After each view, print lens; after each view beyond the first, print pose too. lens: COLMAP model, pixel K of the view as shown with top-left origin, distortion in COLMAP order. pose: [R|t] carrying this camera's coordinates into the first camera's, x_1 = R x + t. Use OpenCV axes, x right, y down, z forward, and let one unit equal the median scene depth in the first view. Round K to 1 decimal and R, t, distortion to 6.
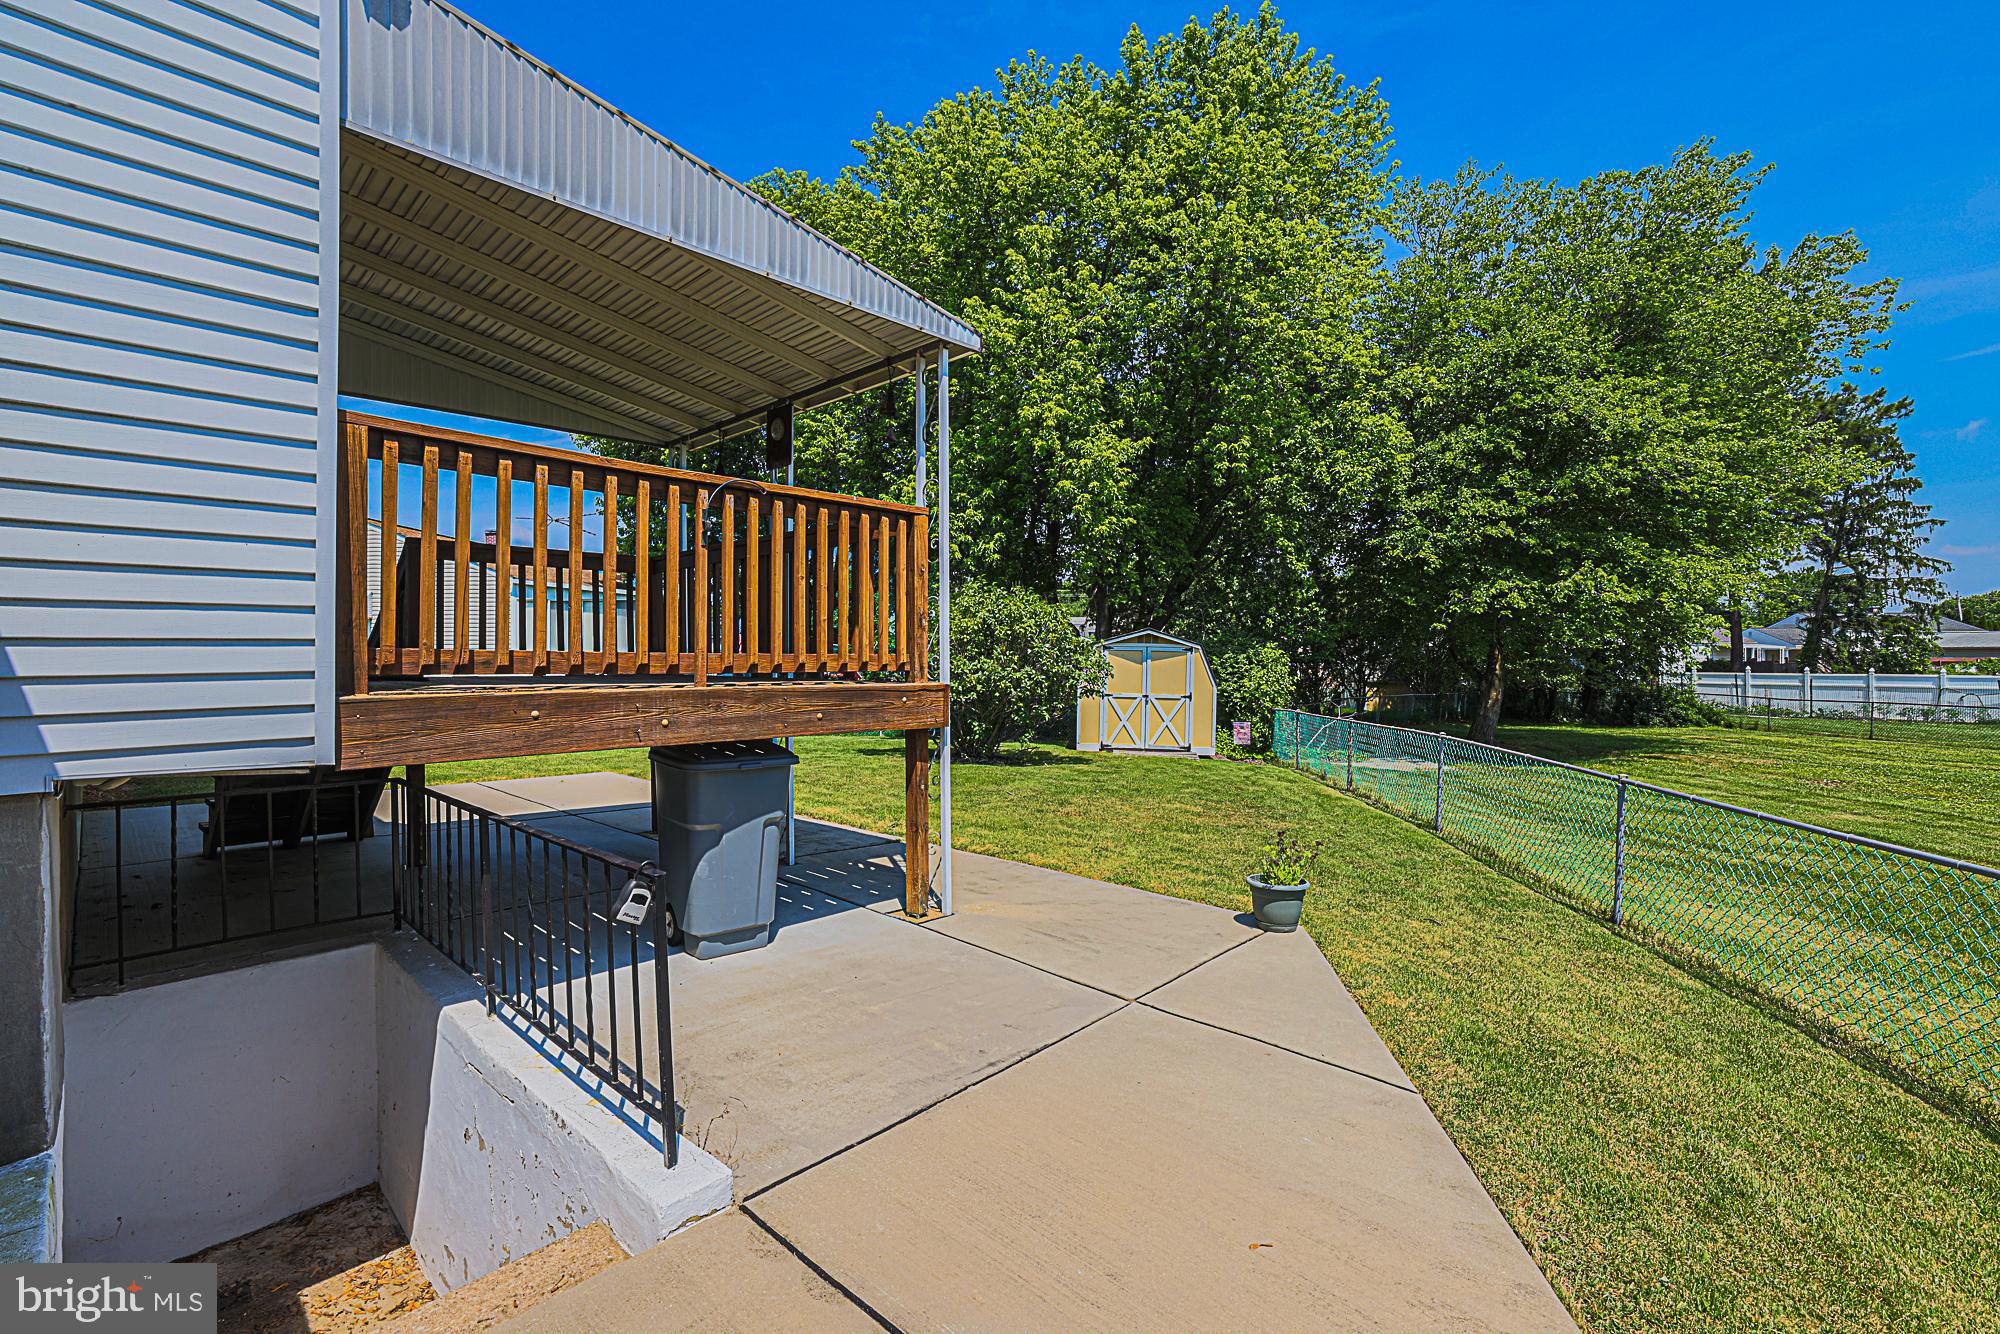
lens RADIAL K [[823.0, 0, 1000.0], [0, 823.0, 667.0], [0, 0, 1]] dist [-0.001100, -0.000085]
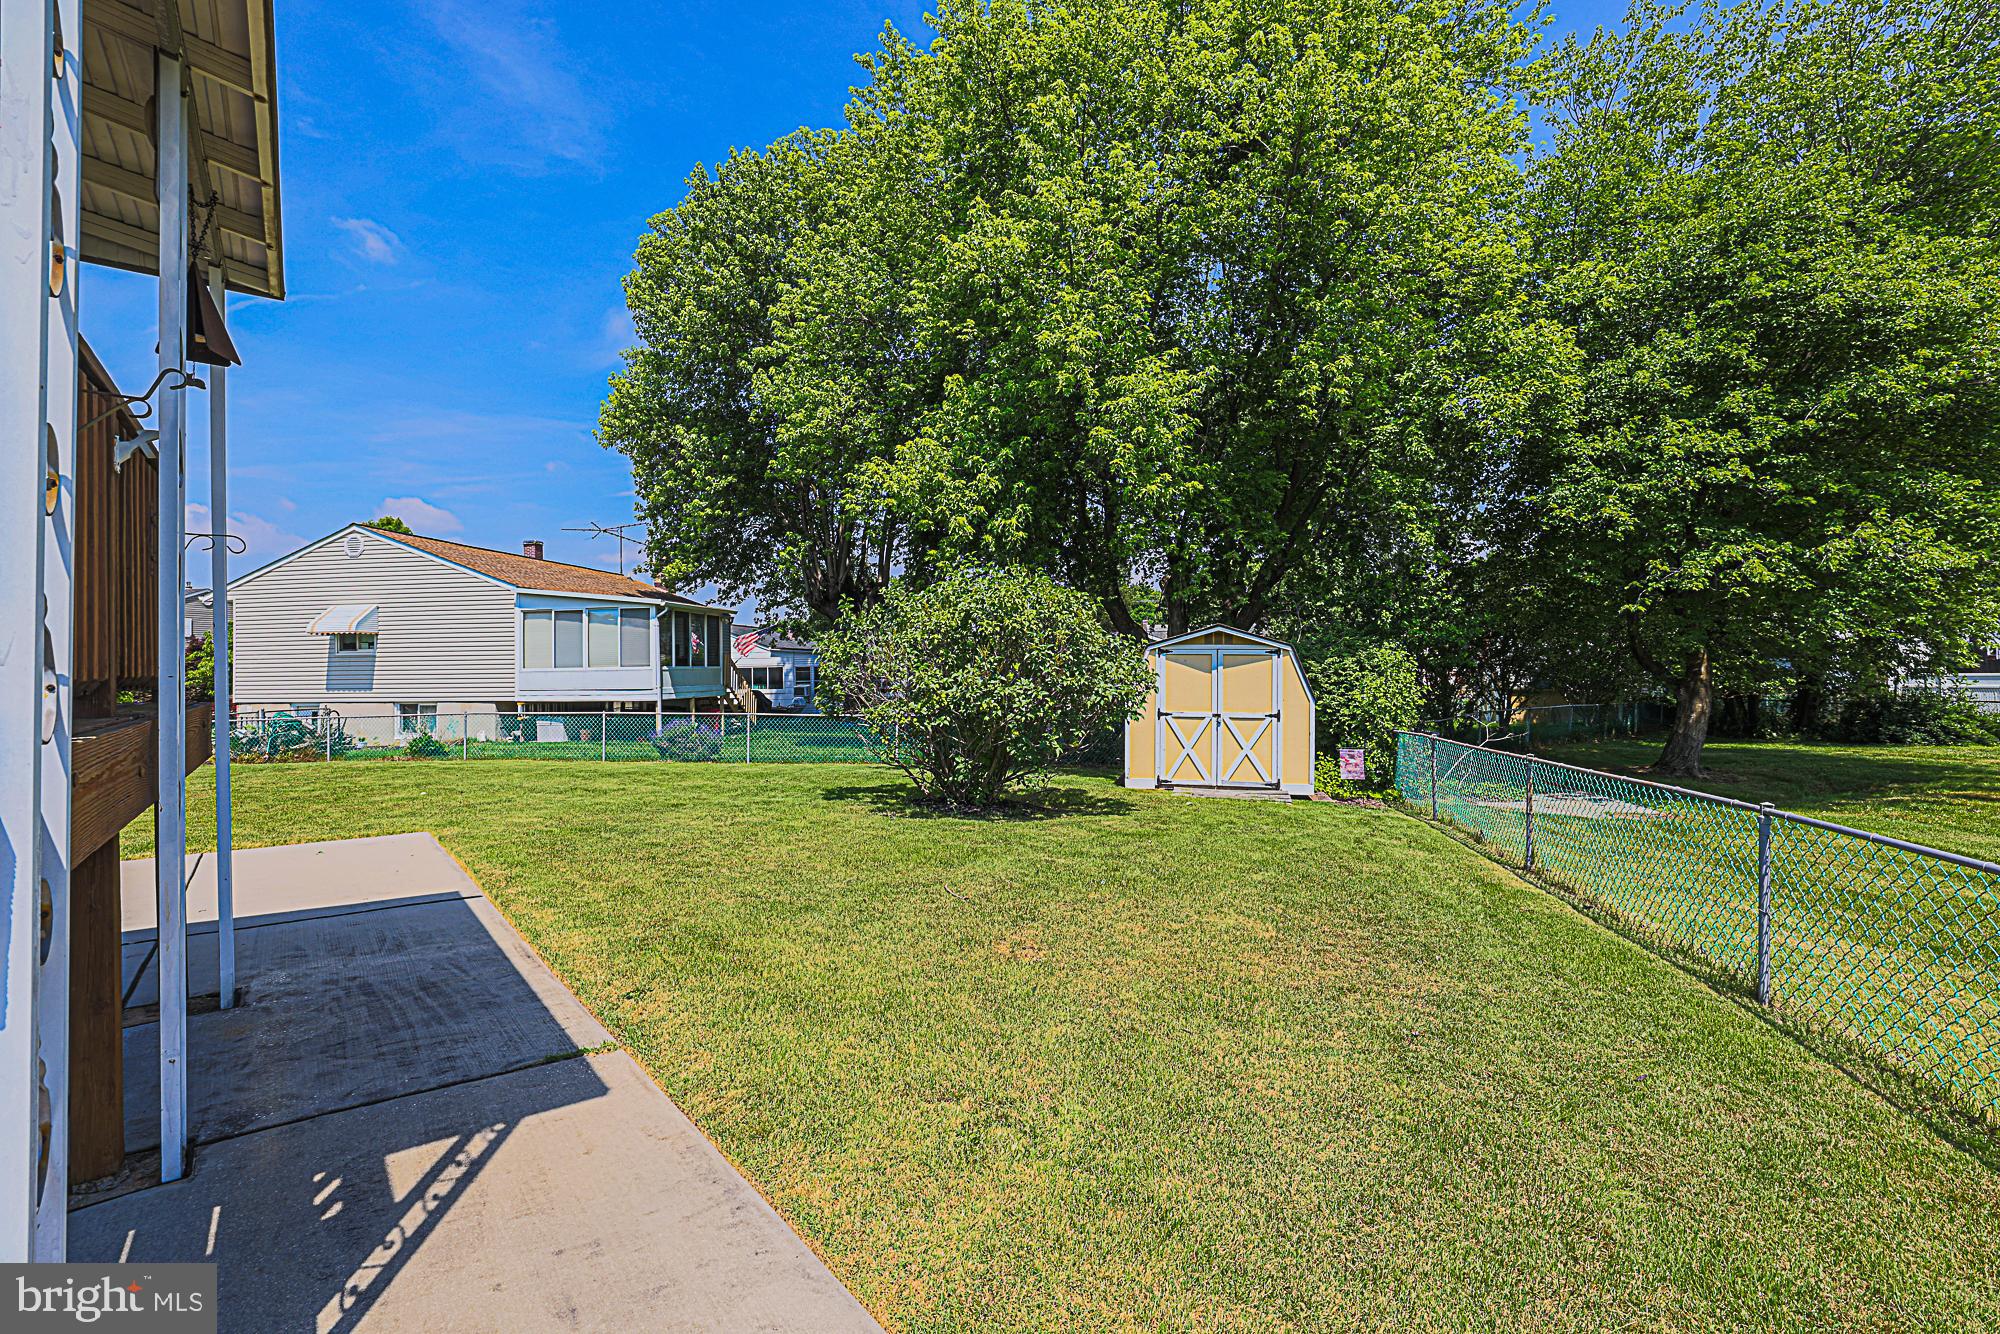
lens RADIAL K [[813.5, 0, 1000.0], [0, 813.5, 667.0], [0, 0, 1]] dist [-0.058651, 0.029087]
pose [[0.991933, -0.013533, -0.126040, 0.075449], [0.011975, 0.999842, -0.013106, -0.000629], [0.126198, 0.011491, 0.991939, 0.251322]]
